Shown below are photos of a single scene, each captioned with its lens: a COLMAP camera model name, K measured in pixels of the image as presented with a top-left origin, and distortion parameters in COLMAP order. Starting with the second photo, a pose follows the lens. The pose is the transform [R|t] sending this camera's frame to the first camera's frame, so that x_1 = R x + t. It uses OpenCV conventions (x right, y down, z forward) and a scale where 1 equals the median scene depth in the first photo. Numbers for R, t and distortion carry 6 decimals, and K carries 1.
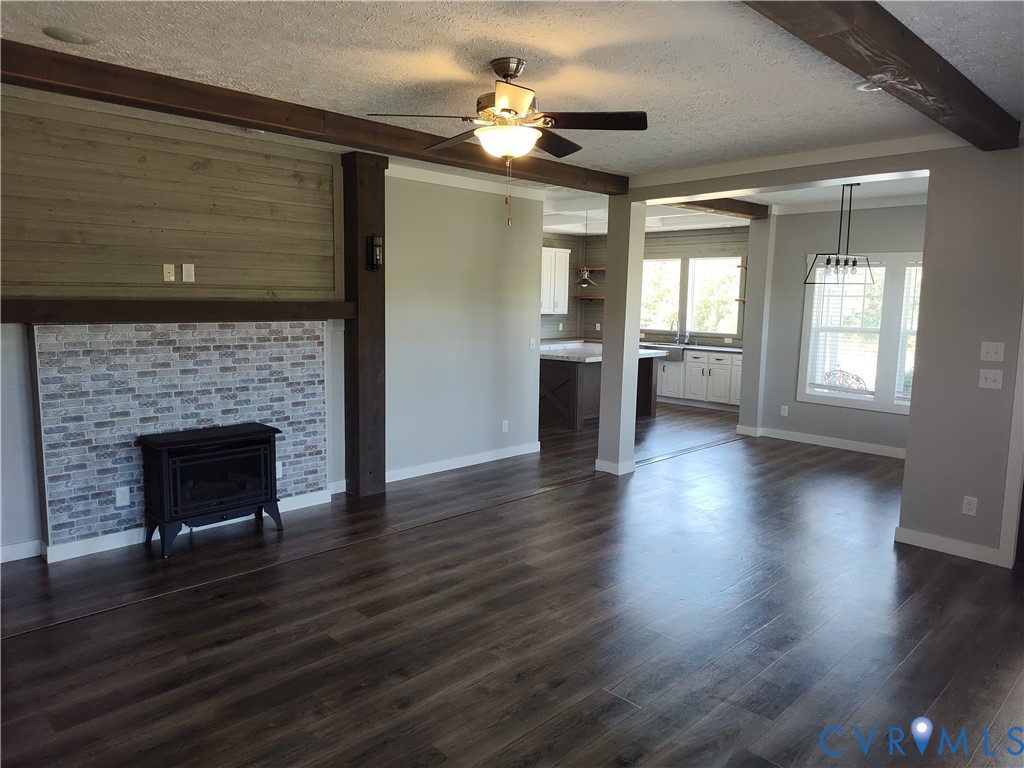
lens RADIAL K [[700.4, 0, 508.4], [0, 700.4, 377.3], [0, 0, 1]] dist [0.055428, -0.048377]
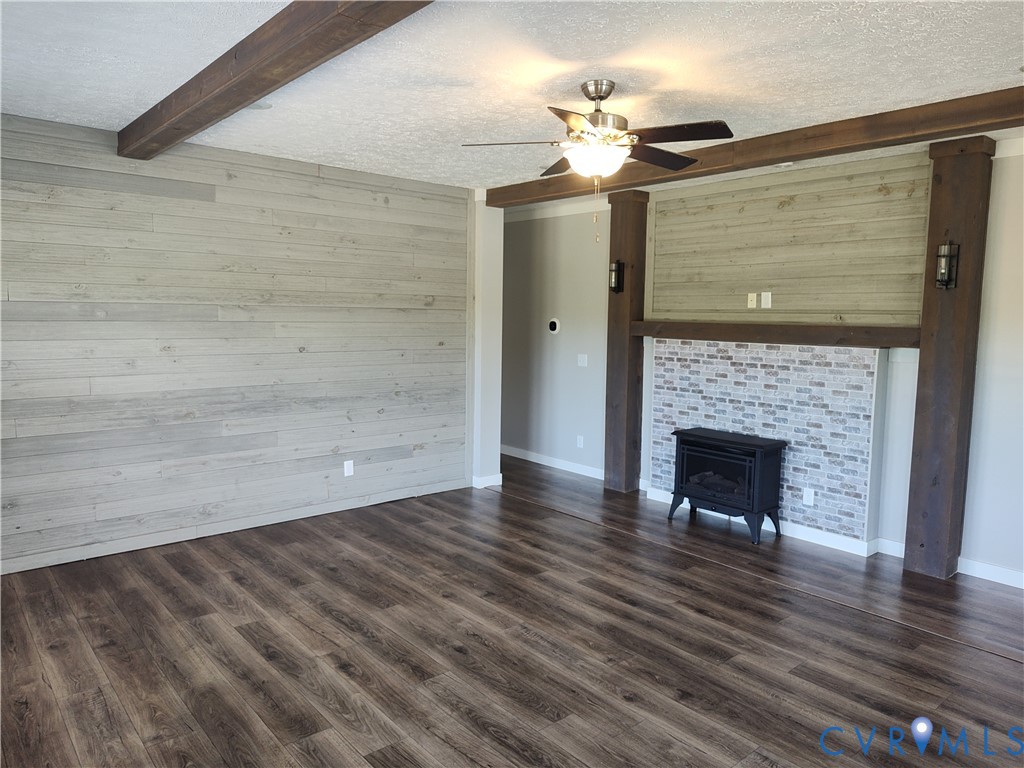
lens RADIAL K [[700.4, 0, 515.3], [0, 700.4, 380.3], [0, 0, 1]] dist [0.055428, -0.048377]
pose [[-0.059688, 0.085195, -0.994575, 0.796910], [-0.130364, 0.987153, 0.092383, -0.079380], [0.989668, 0.135171, -0.047814, 0.741769]]
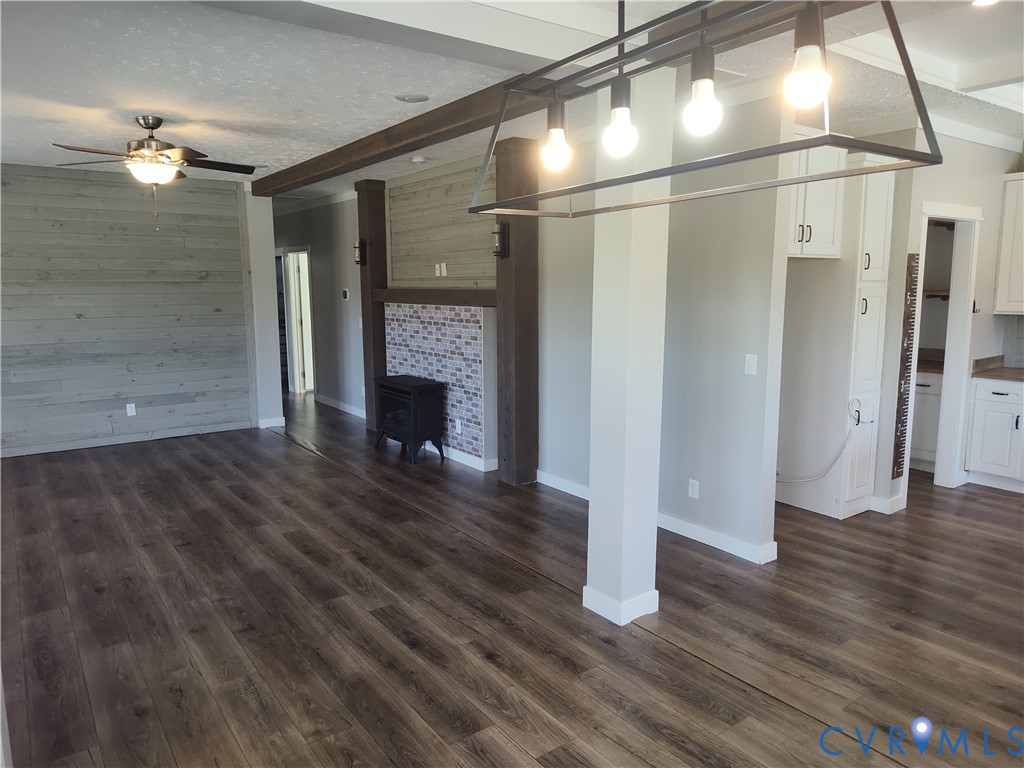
lens RADIAL K [[700.4, 0, 507.0], [0, 700.4, 377.2], [0, 0, 1]] dist [0.055428, -0.048377]
pose [[-0.150632, 0.122253, -0.981002, 1.024355], [-0.107888, 0.984364, 0.139238, -0.160370], [0.982685, 0.126812, -0.135087, 1.483403]]
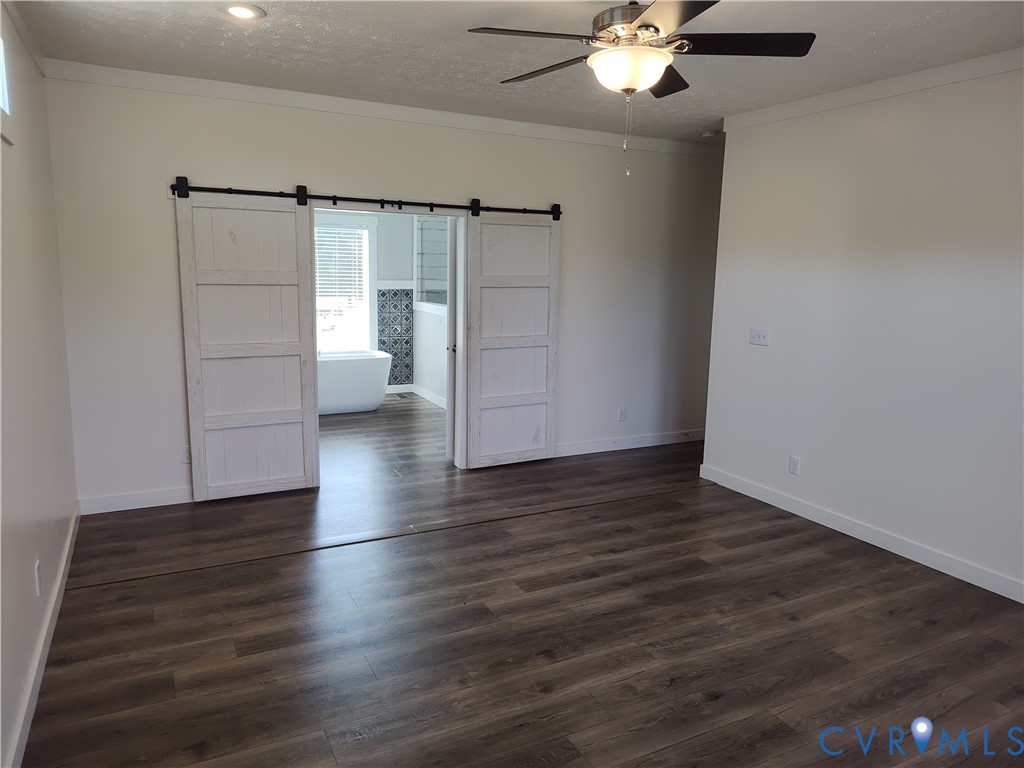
lens RADIAL K [[700.4, 0, 509.3], [0, 700.4, 364.7], [0, 0, 1]] dist [0.055428, -0.048377]
pose [[0.955904, 0.045466, -0.290138, 0.042288], [-0.039488, 0.998870, 0.026429, -0.004054], [0.291012, -0.013806, 0.956620, 0.040049]]
